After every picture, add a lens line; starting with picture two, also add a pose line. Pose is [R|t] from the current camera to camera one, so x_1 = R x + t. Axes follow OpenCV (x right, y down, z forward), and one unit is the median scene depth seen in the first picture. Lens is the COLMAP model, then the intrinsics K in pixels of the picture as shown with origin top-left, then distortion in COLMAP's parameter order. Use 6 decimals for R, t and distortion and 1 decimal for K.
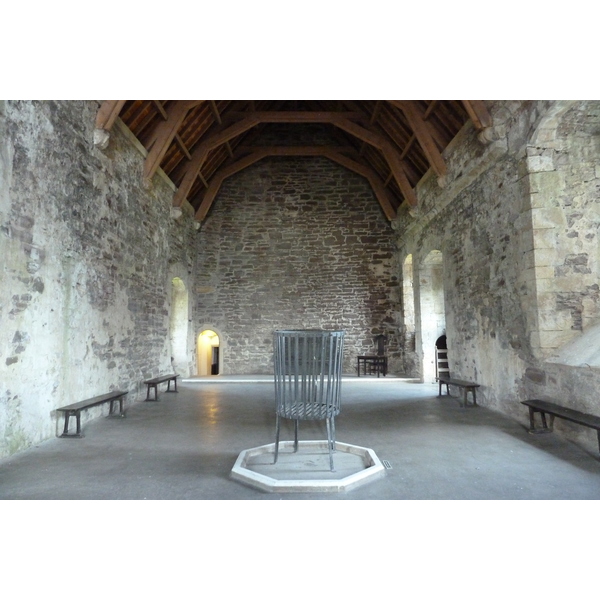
lens RADIAL K [[475.5, 0, 300.3], [0, 475.5, 300.3], [0, 0, 1]] dist [-0.000186, 0.002406]
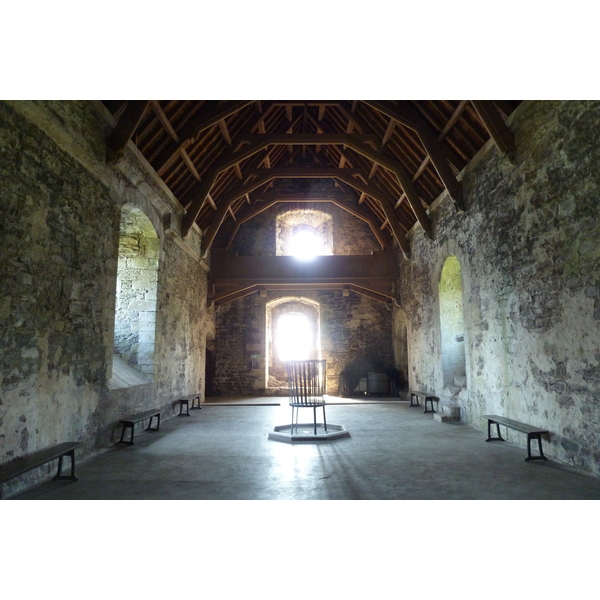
lens RADIAL K [[475.5, 0, 300.3], [0, 475.5, 300.4], [0, 0, 1]] dist [-0.000186, 0.002406]
pose [[-0.999788, 0.020553, 0.001397, 0.021813], [0.019950, 0.982924, -0.182927, 0.117404], [-0.005133, -0.182861, -0.983125, 1.911216]]
